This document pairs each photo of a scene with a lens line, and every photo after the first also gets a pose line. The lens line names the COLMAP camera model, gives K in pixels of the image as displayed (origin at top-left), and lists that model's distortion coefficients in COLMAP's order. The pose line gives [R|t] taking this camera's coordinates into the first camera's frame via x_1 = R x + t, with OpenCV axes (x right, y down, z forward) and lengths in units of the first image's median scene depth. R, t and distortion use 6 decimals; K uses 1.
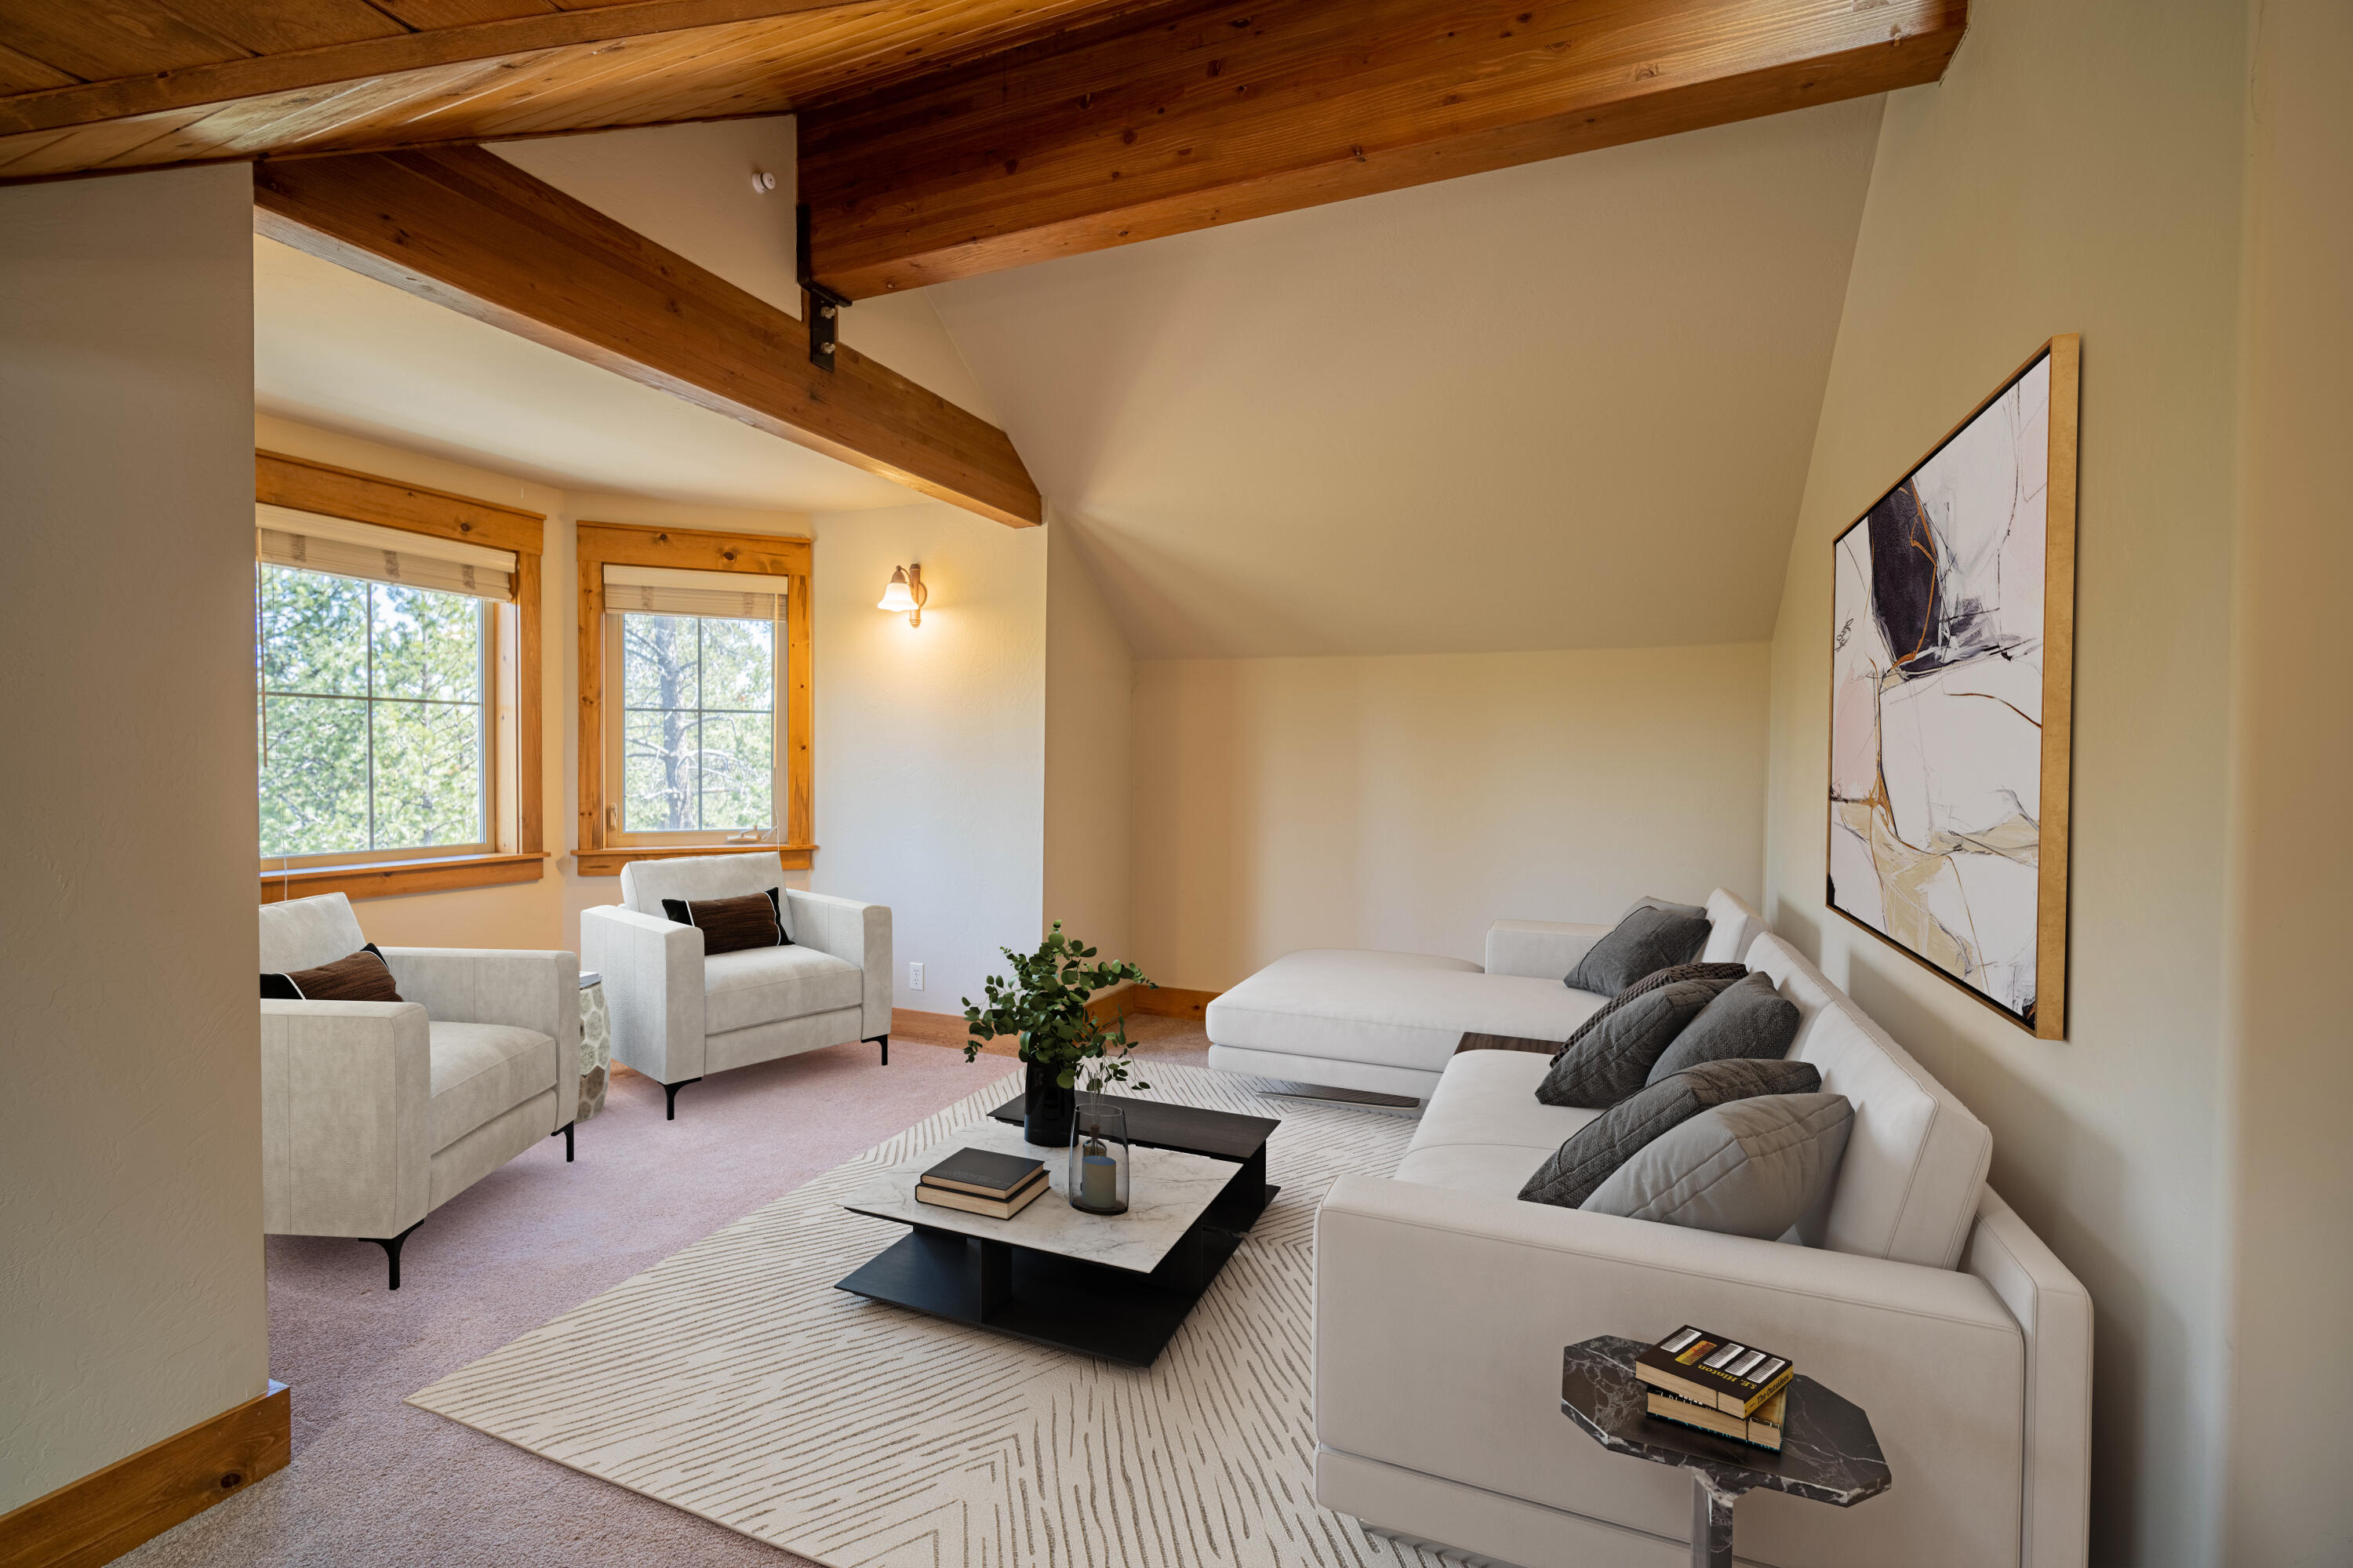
lens RADIAL K [[1035.6, 0, 1176.5], [0, 1035.6, 784.0], [0, 0, 1]] dist [-0.014200, 0.004026]
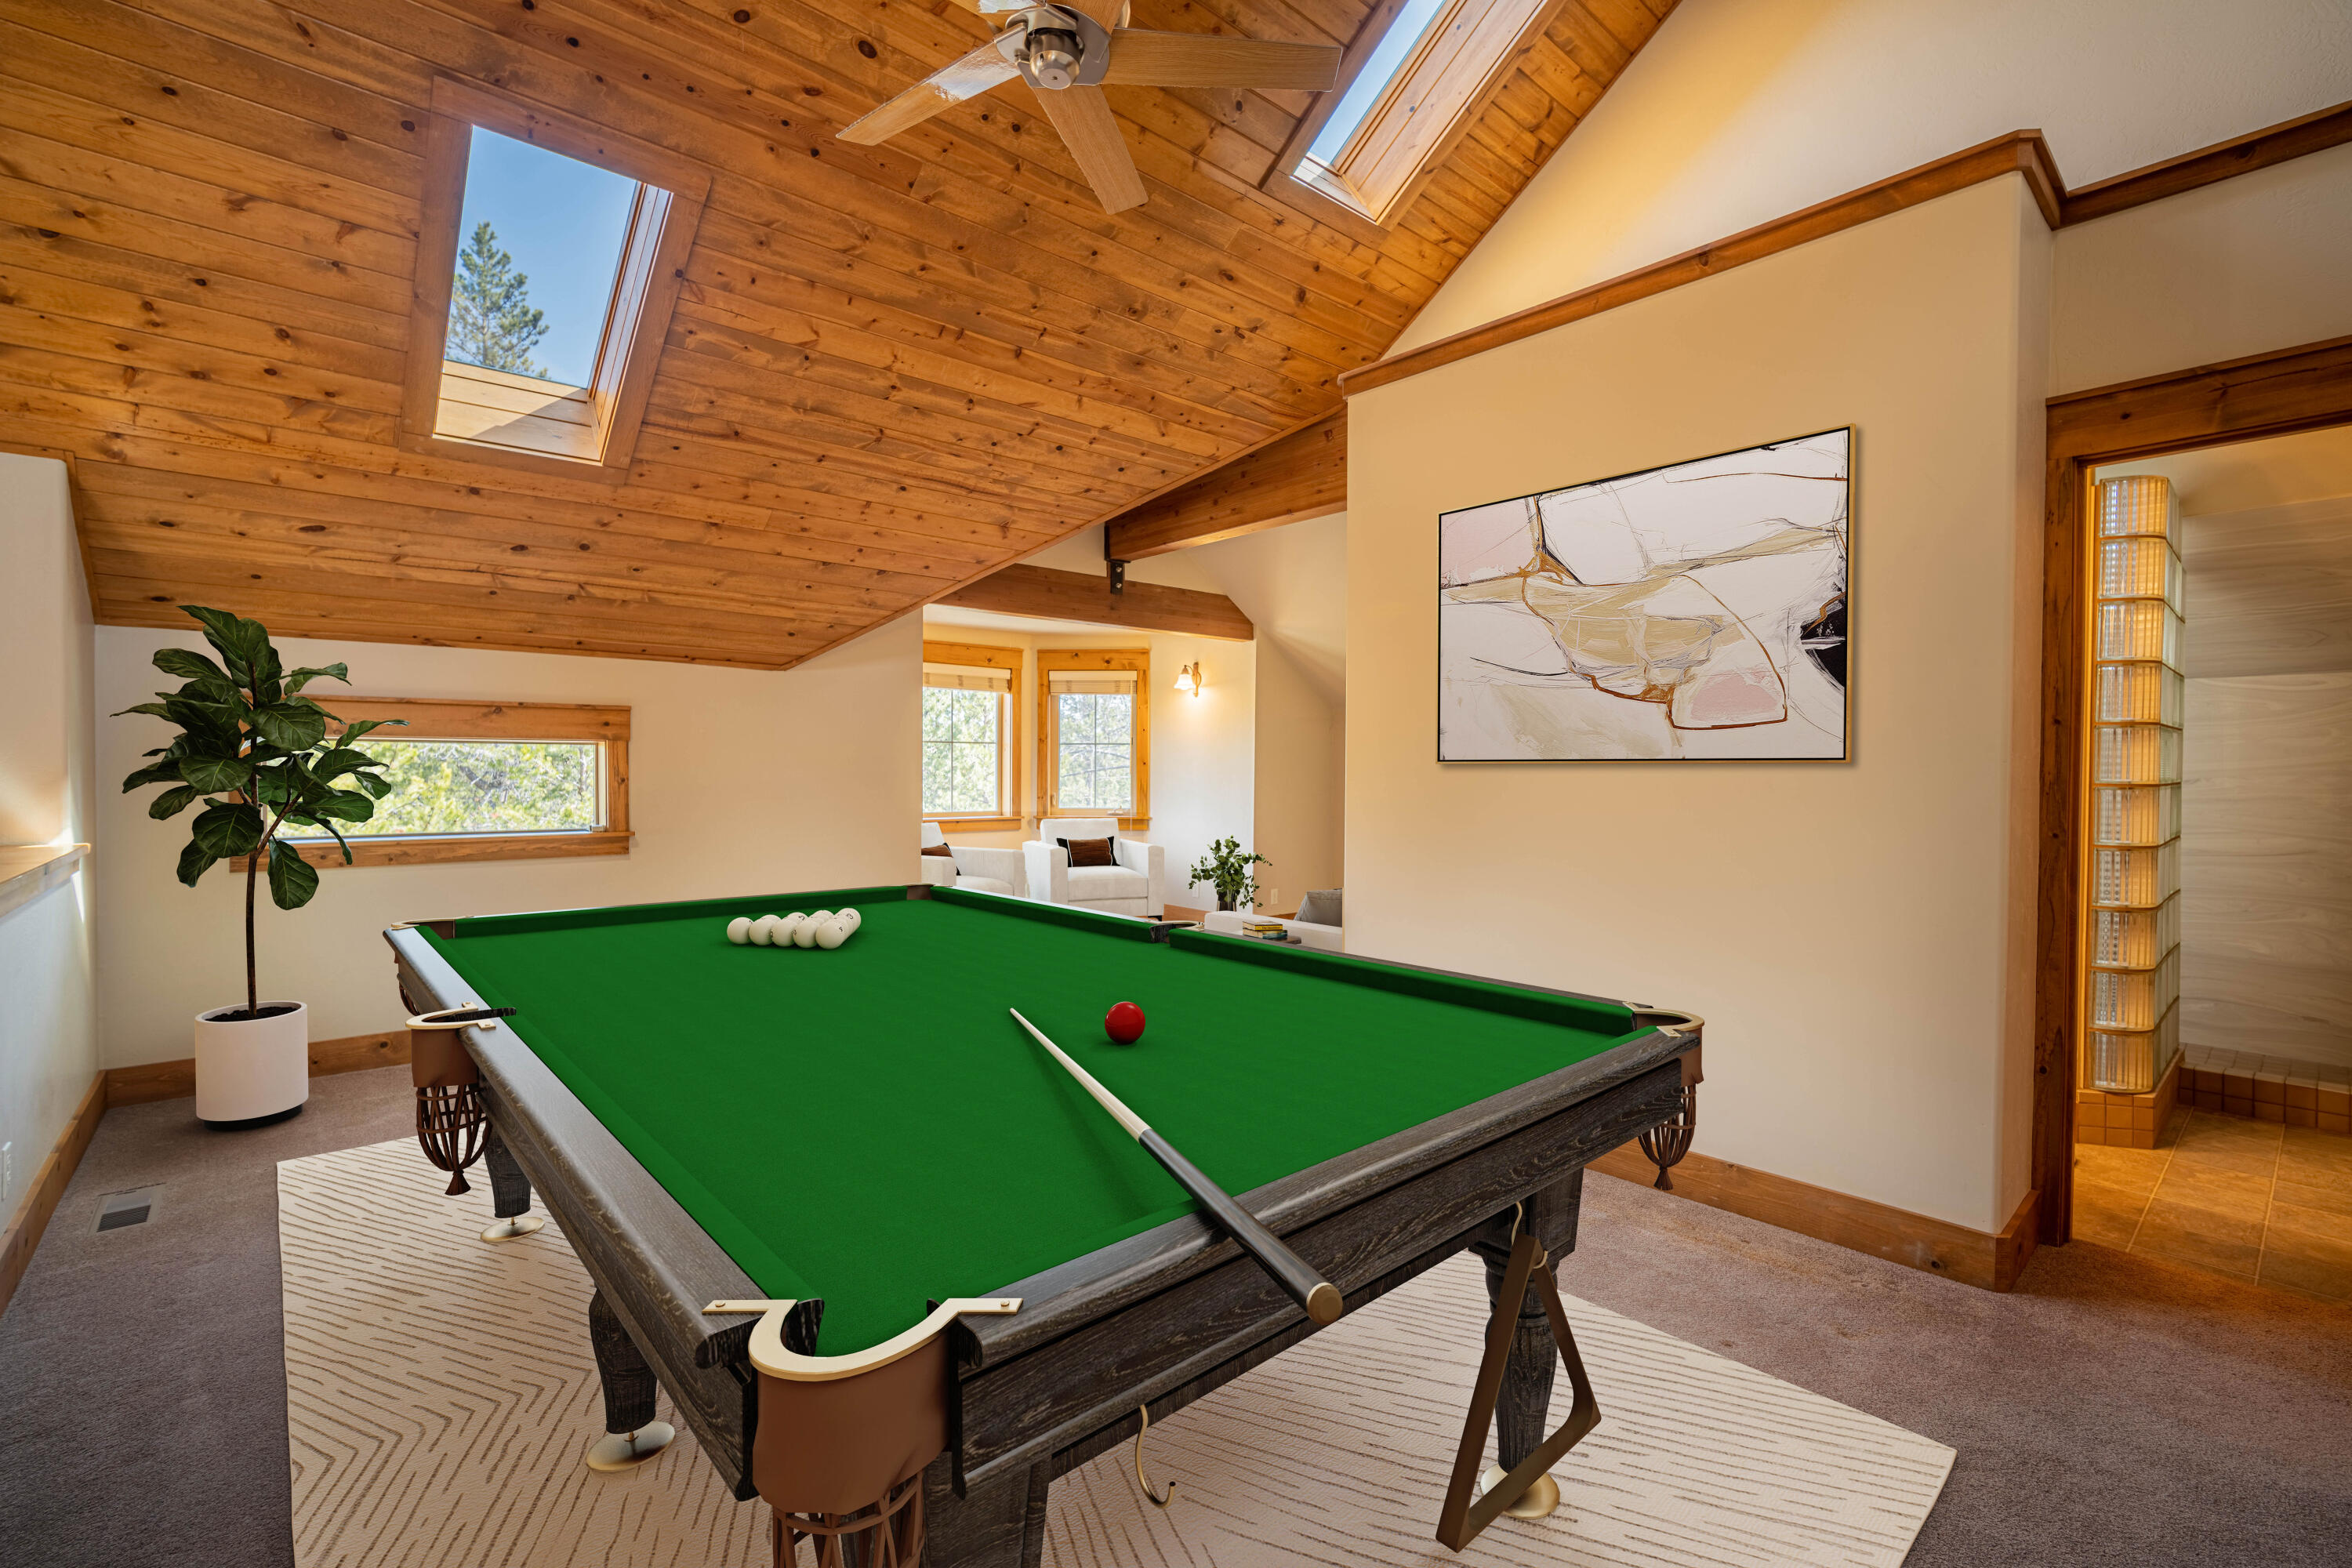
lens RADIAL K [[1035.1, 0, 1176.0], [0, 1035.1, 784.0], [0, 0, 1]] dist [-0.014200, 0.004026]
pose [[0.898334, 0.003740, -0.439296, 0.545442], [-0.008203, 0.999932, -0.008262, 0.017224], [0.439236, 0.011026, 0.898304, -0.684330]]
